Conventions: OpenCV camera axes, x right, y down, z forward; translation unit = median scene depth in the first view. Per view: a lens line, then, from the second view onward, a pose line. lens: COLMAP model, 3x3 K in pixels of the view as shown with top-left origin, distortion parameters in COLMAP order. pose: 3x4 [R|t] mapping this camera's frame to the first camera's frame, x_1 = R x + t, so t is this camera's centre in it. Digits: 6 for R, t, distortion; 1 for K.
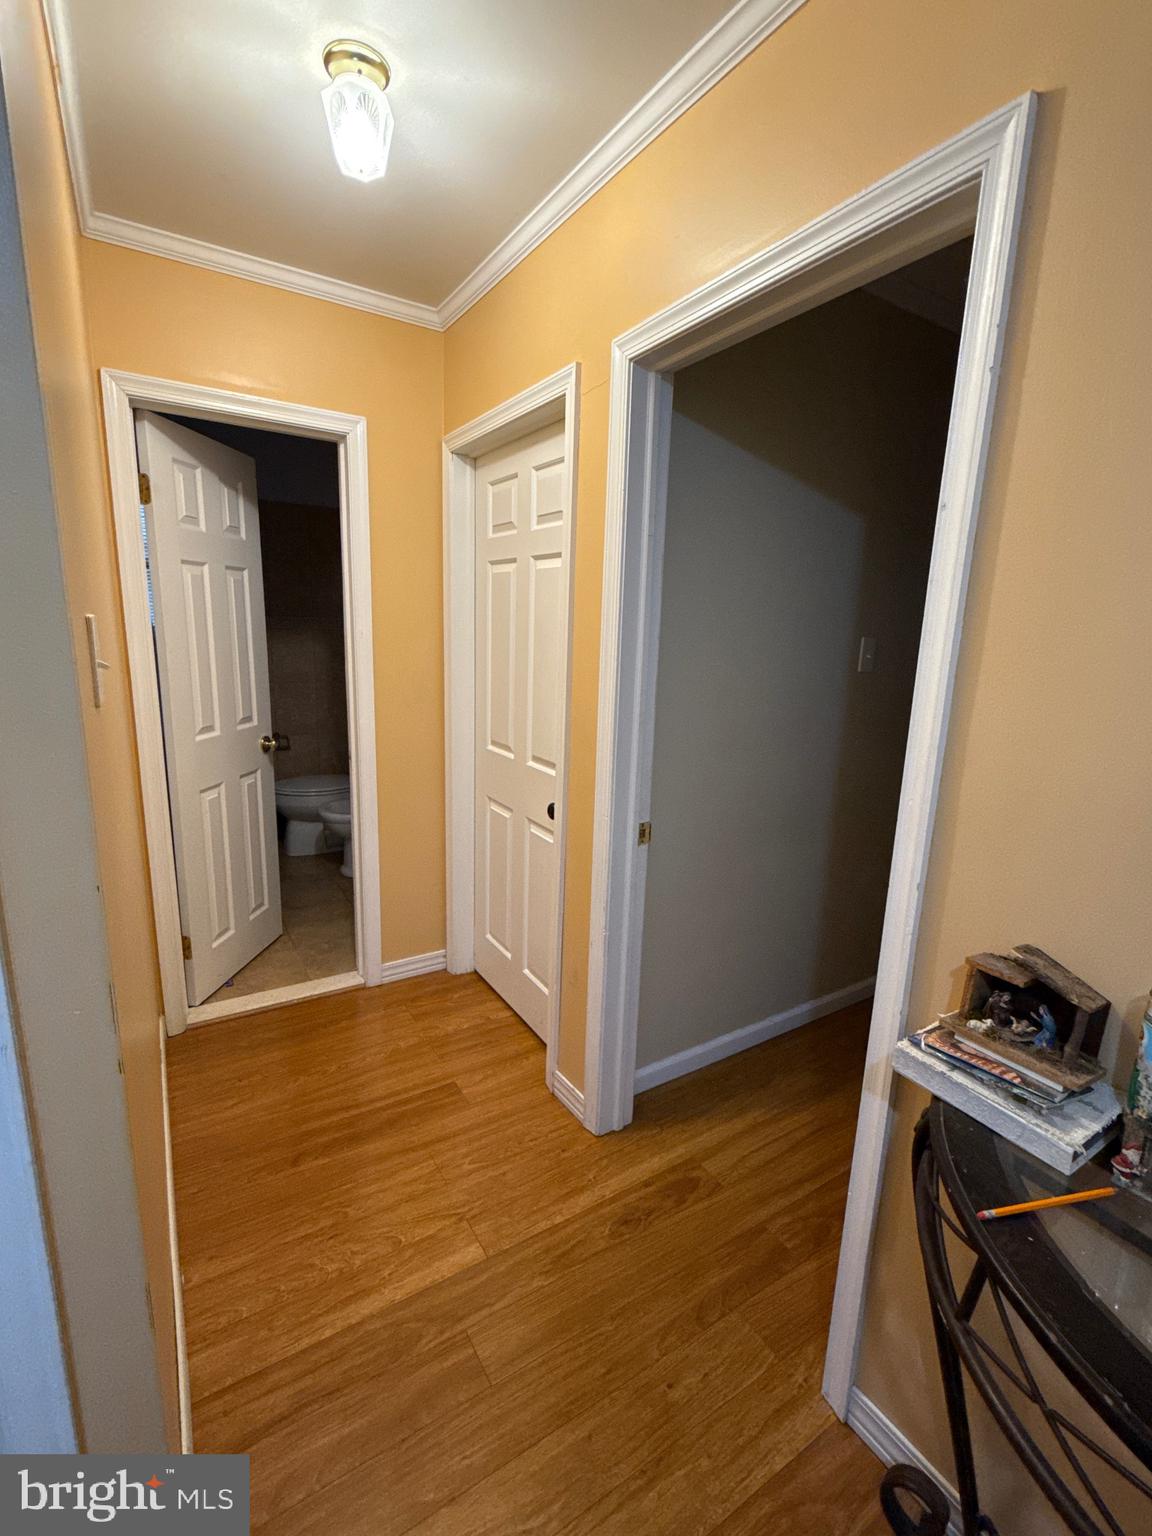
lens RADIAL K [[679.5, 0, 567.9], [0, 679.5, 770.0], [0, 0, 1]] dist [-0.000898, 0.000886]
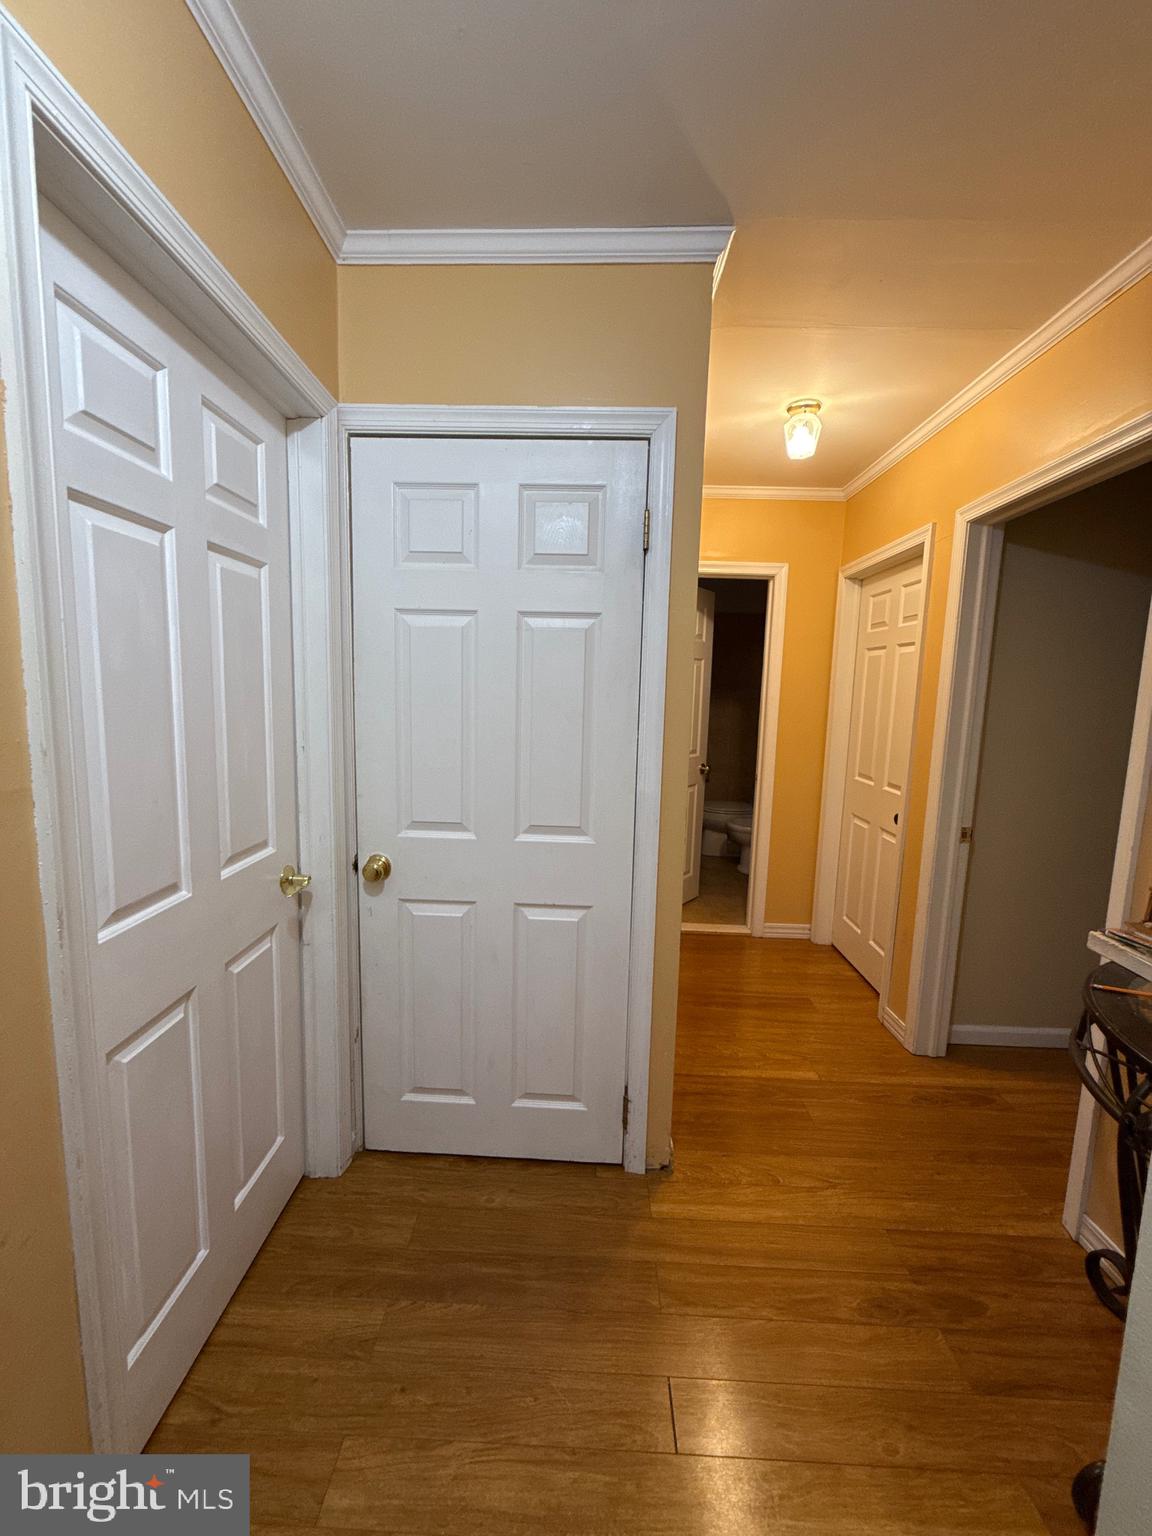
lens RADIAL K [[611.5, 0, 578.4], [0, 611.5, 770.0], [0, 0, 1]] dist [0.000546, 0.000347]
pose [[0.839214, 0.062124, -0.540241, 0.098401], [-0.113809, 0.991518, -0.062774, 0.111611], [0.531758, 0.114165, 0.839166, -0.429873]]
